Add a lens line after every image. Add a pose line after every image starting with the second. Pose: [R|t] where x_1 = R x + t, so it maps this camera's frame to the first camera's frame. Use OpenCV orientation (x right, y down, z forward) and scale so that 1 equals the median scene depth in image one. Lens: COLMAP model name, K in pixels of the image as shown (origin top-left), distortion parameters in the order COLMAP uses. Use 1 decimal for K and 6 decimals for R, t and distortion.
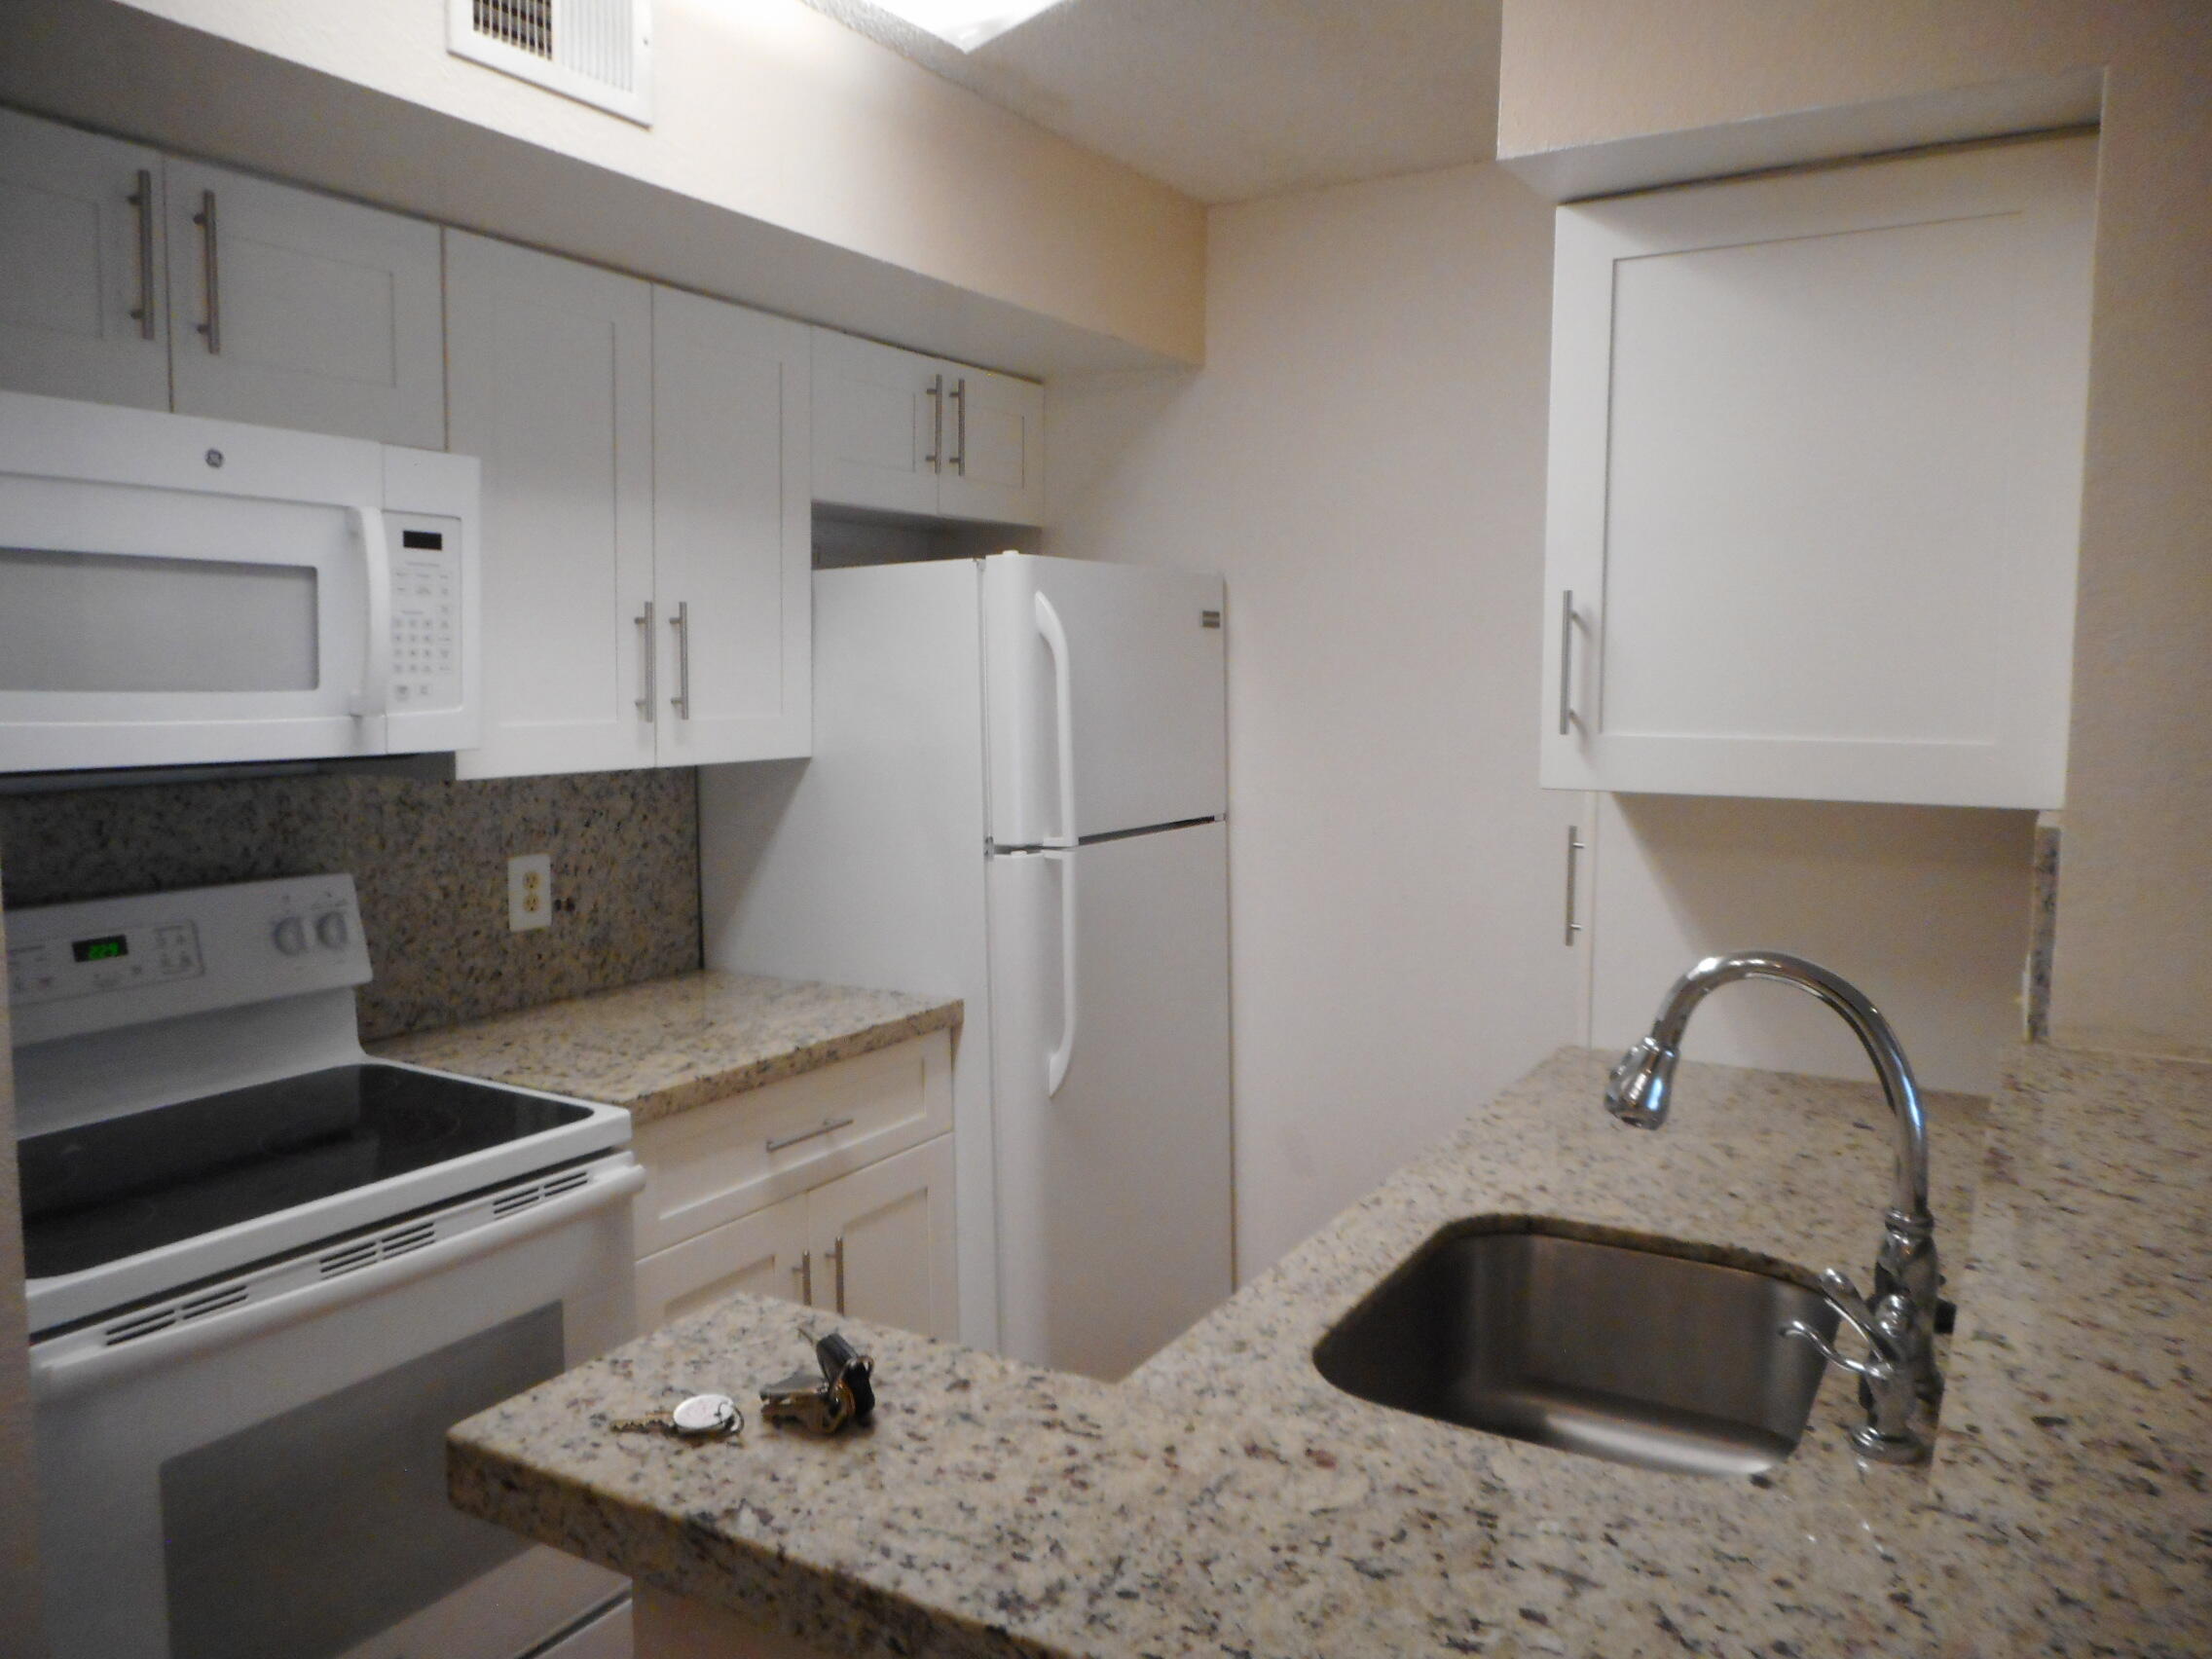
lens RADIAL K [[1632.6, 0, 1095.5], [0, 1632.6, 815.5], [0, 0, 1]] dist [0.001831, -0.009496]
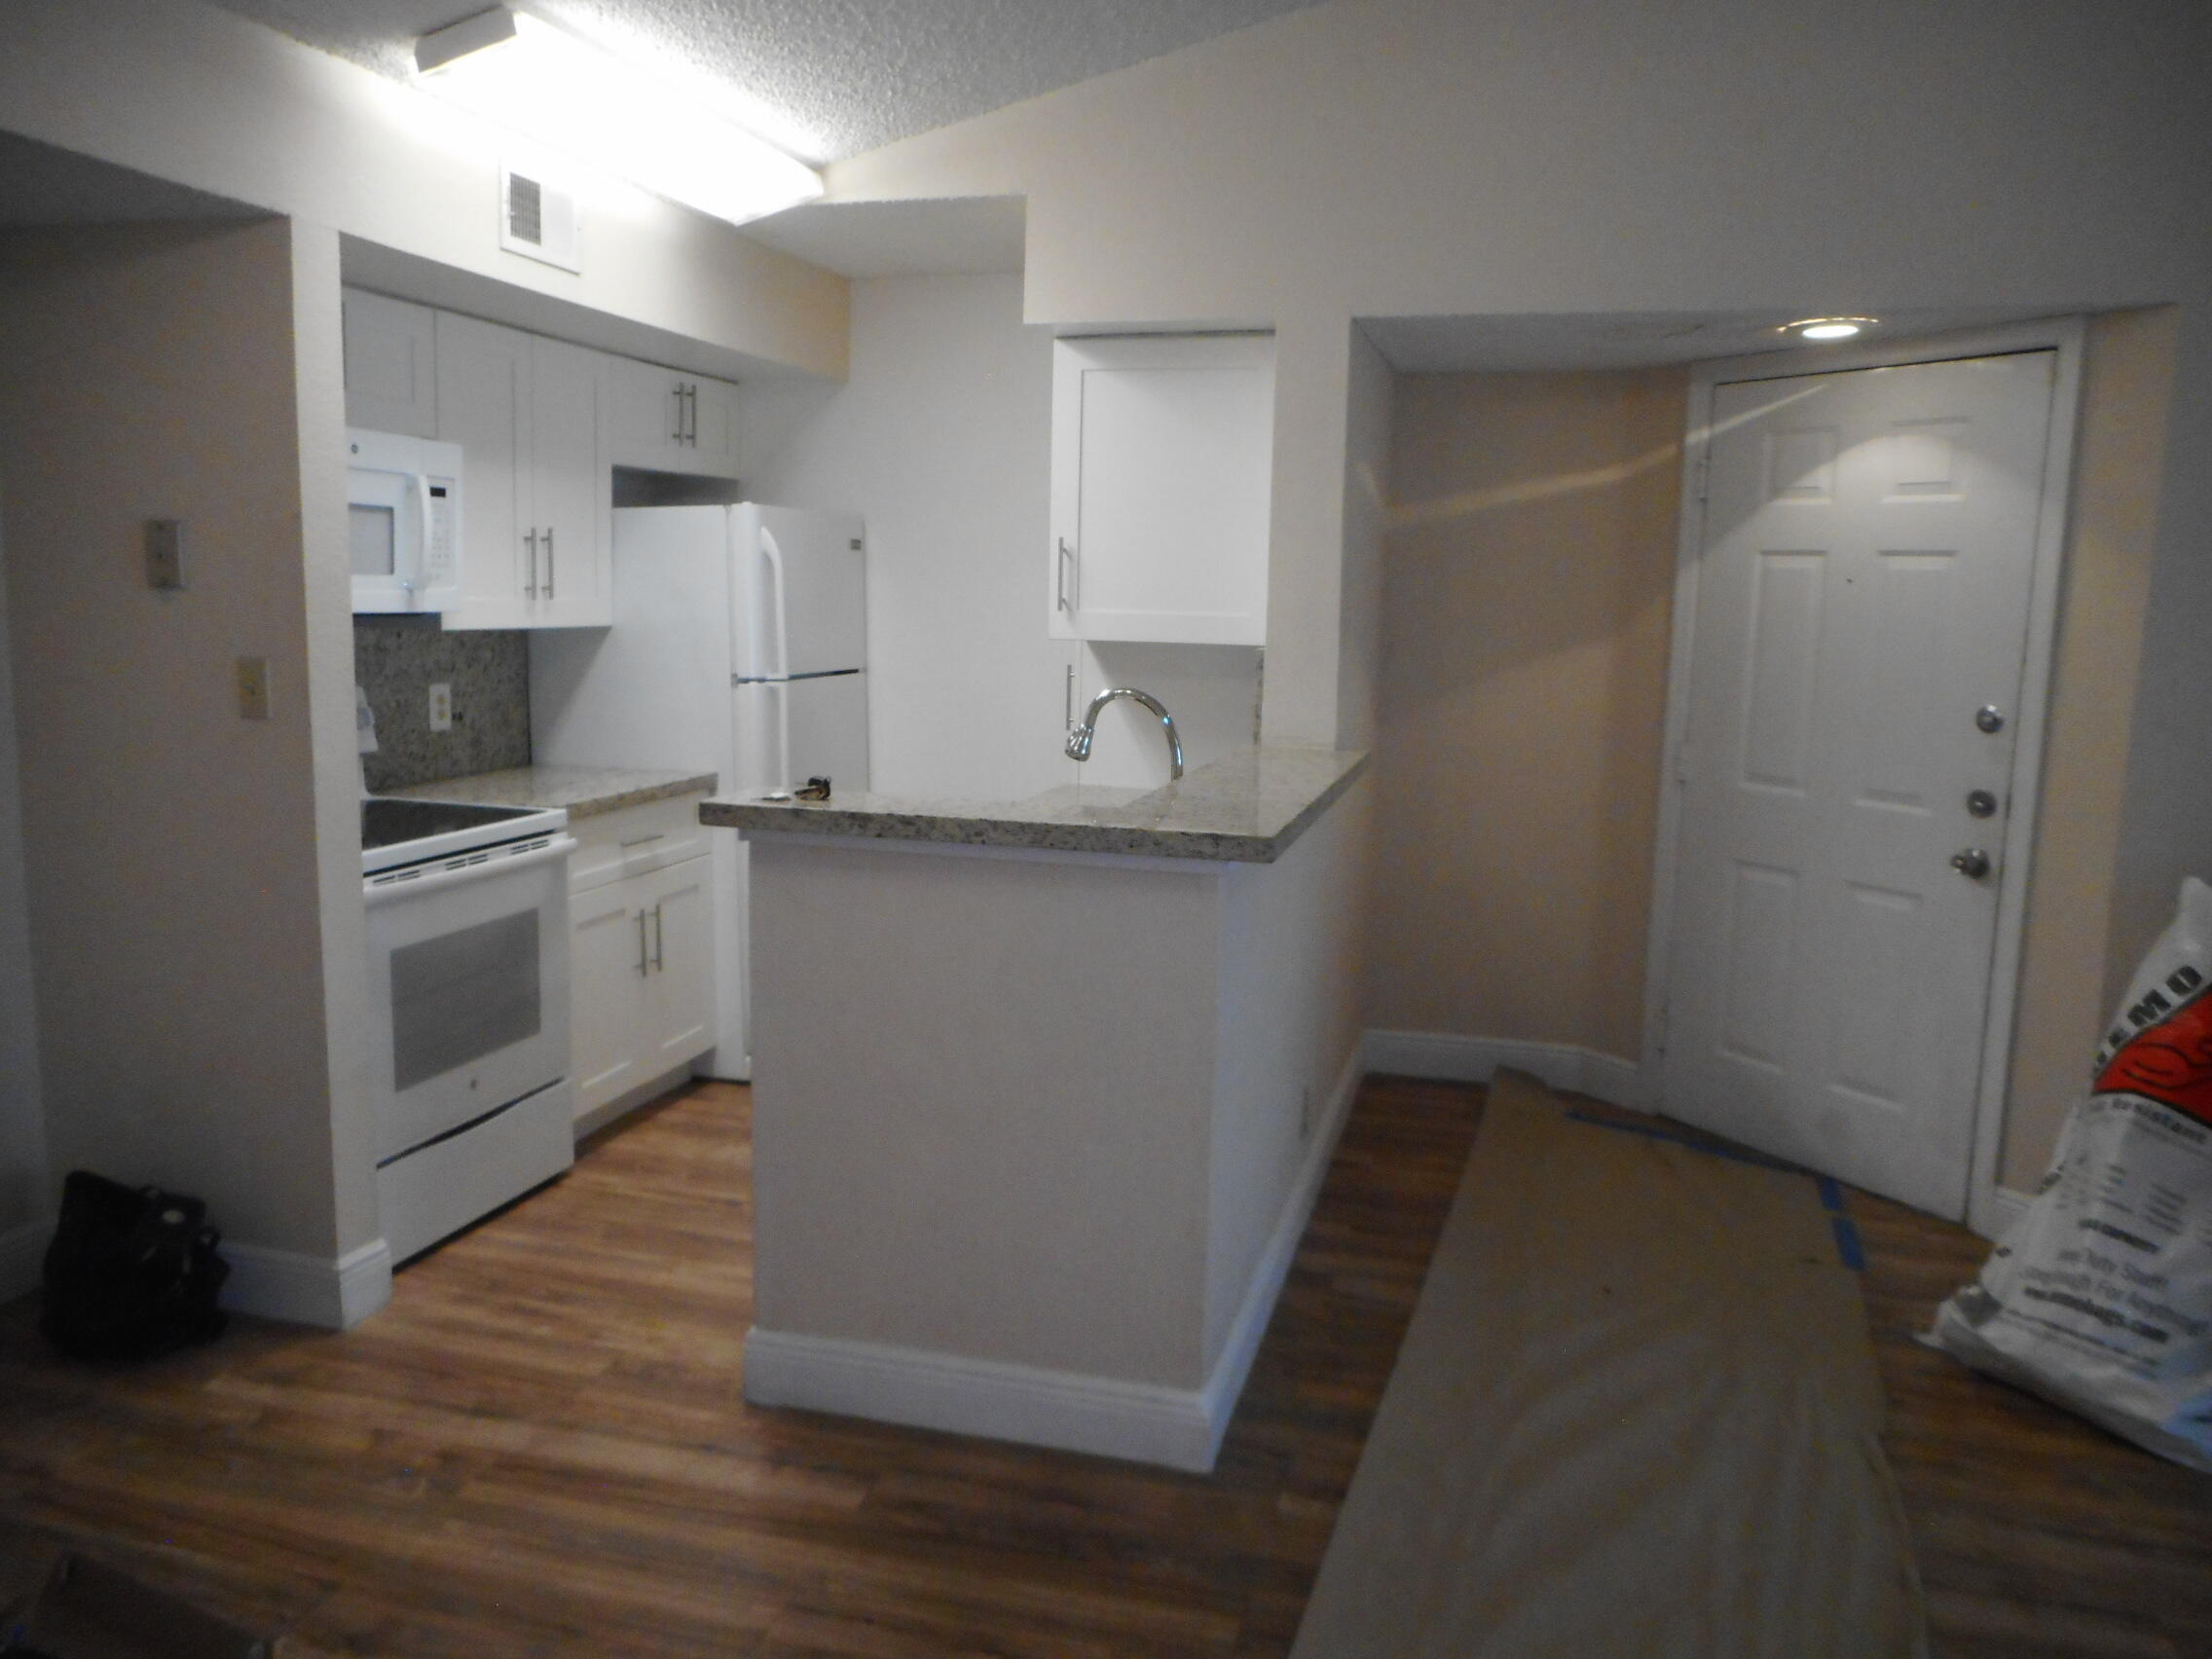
lens RADIAL K [[1632.6, 0, 1095.5], [0, 1632.6, 815.5], [0, 0, 1]] dist [0.001831, -0.009496]
pose [[0.964397, -0.018808, 0.263789, -0.162892], [0.005492, 0.998677, 0.051129, 0.080218], [-0.264402, -0.047860, 0.963224, -0.764206]]
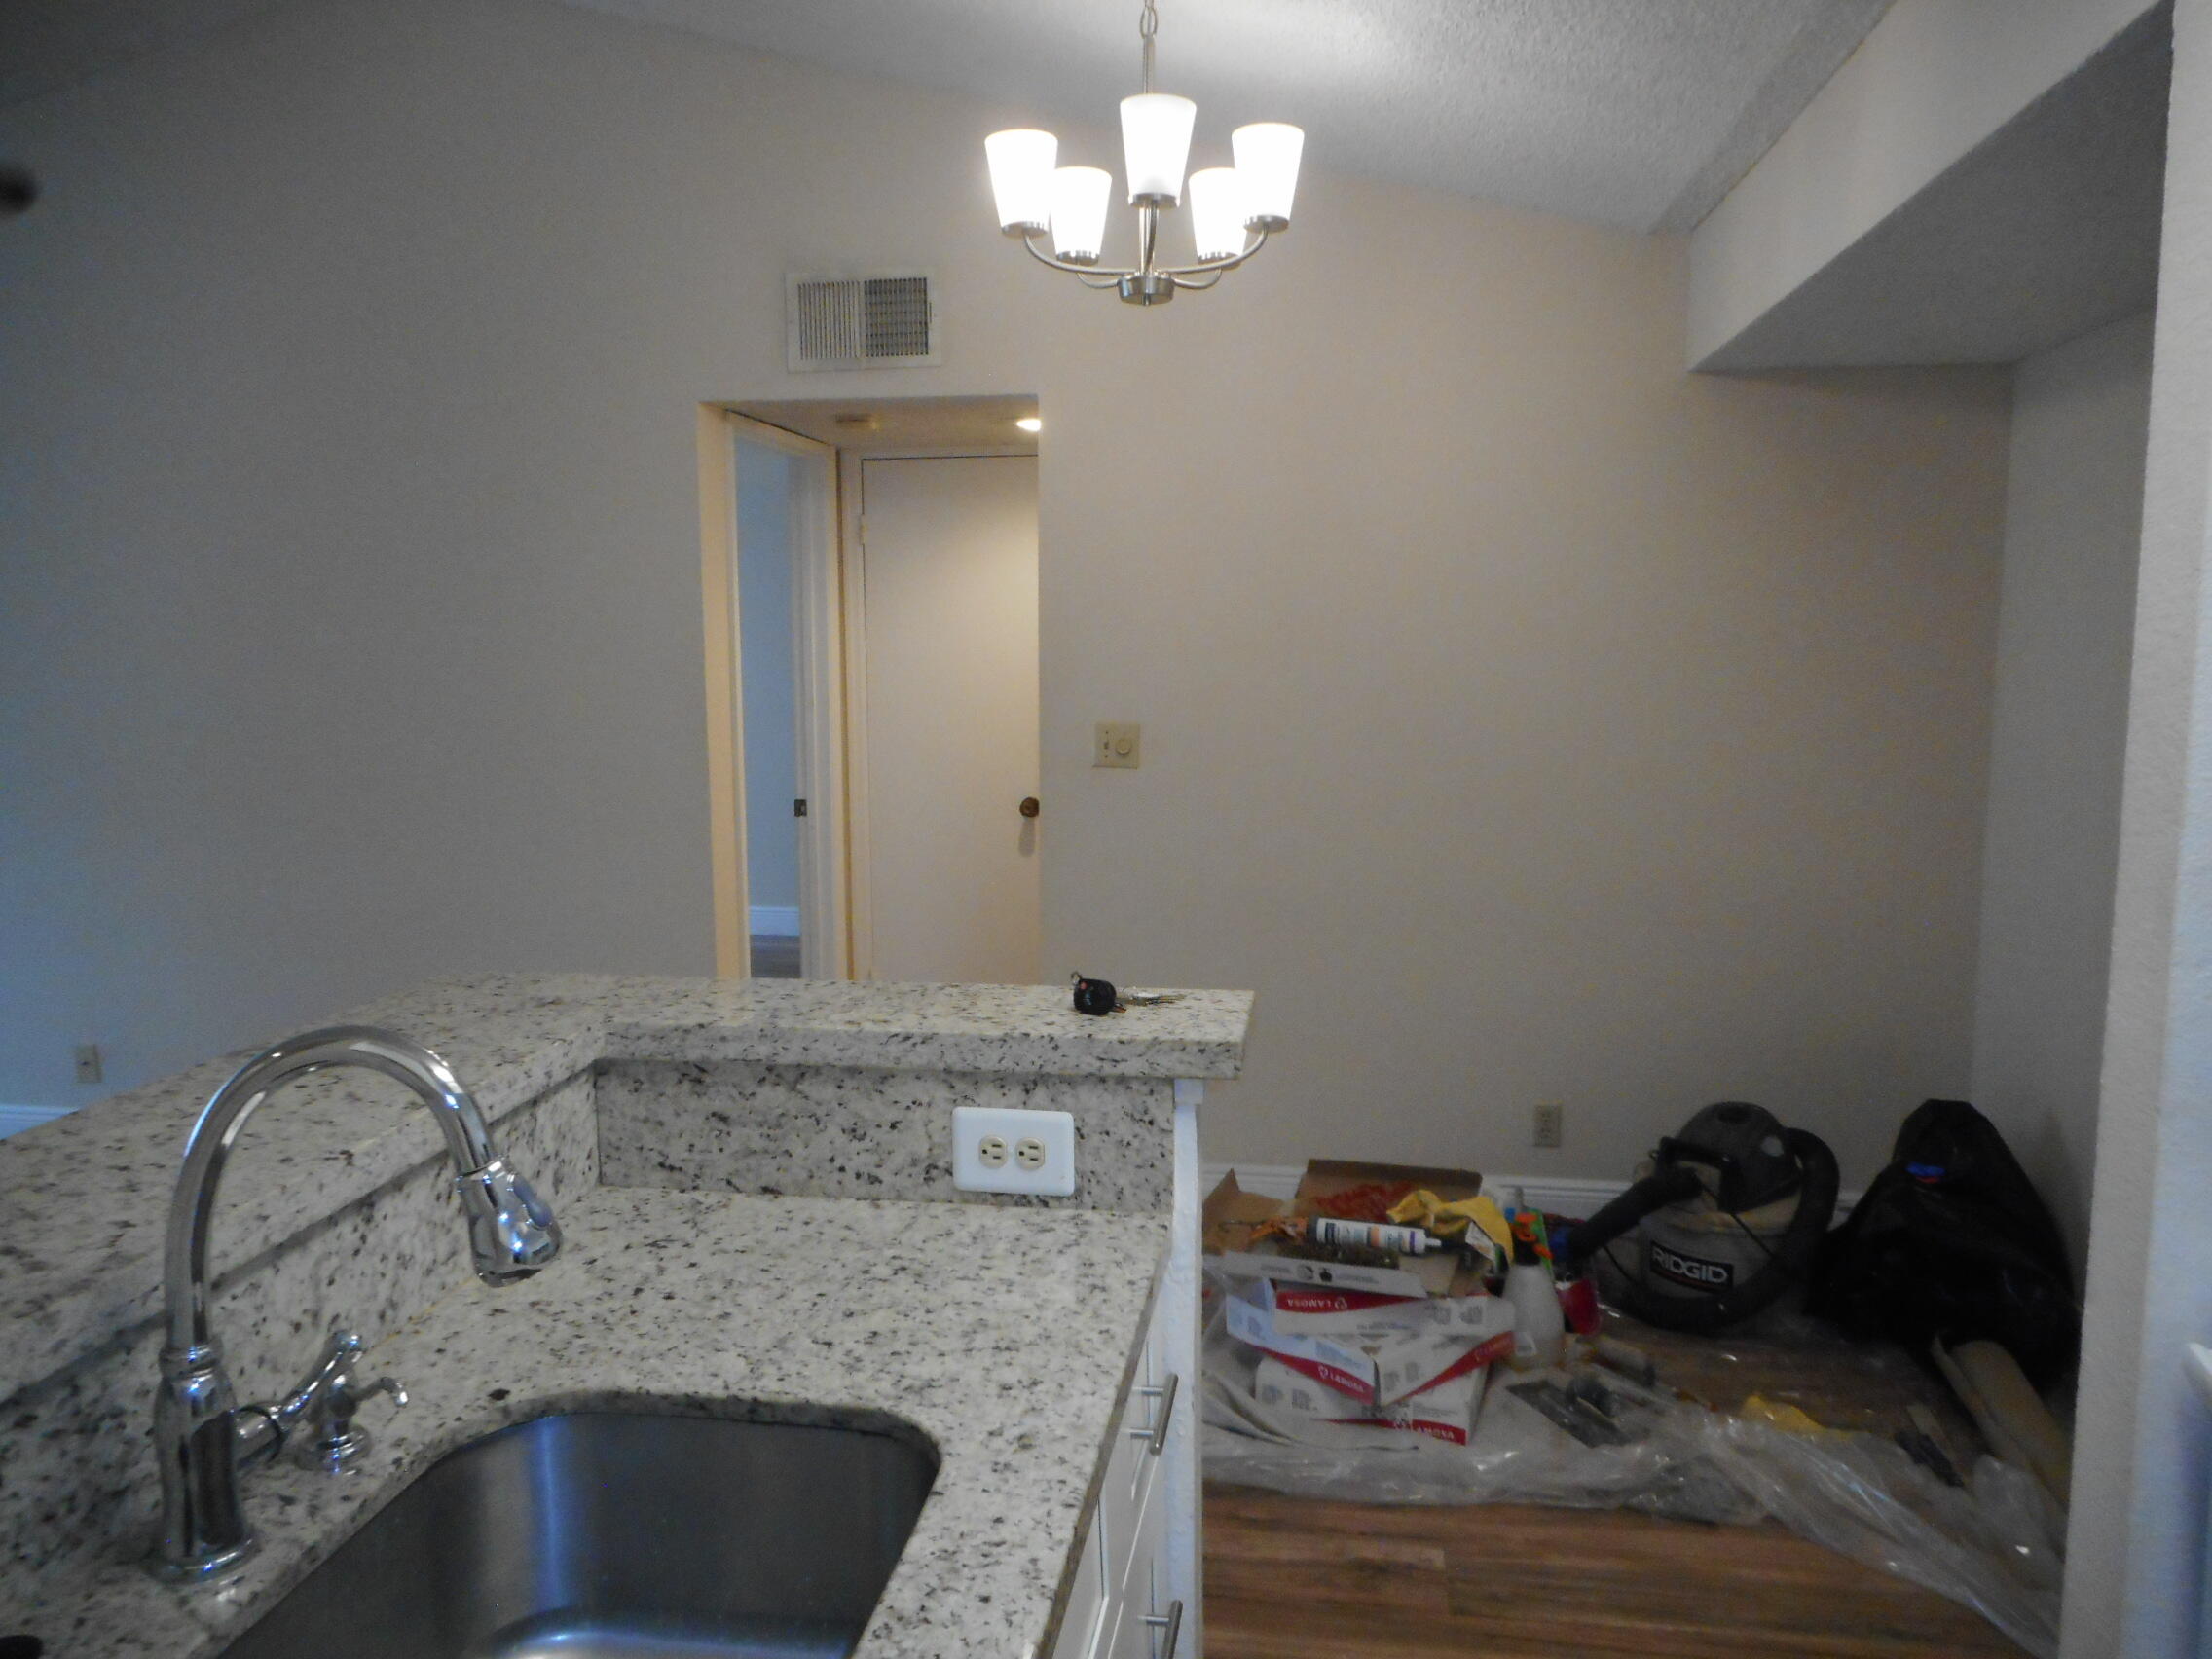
lens RADIAL K [[1632.6, 0, 1095.5], [0, 1632.6, 815.5], [0, 0, 1]] dist [0.001831, -0.009496]
pose [[-0.928625, 0.043668, -0.368442, 0.198619], [-0.031713, 0.980073, 0.196089, -0.091396], [0.369663, 0.193778, -0.908735, 0.968150]]
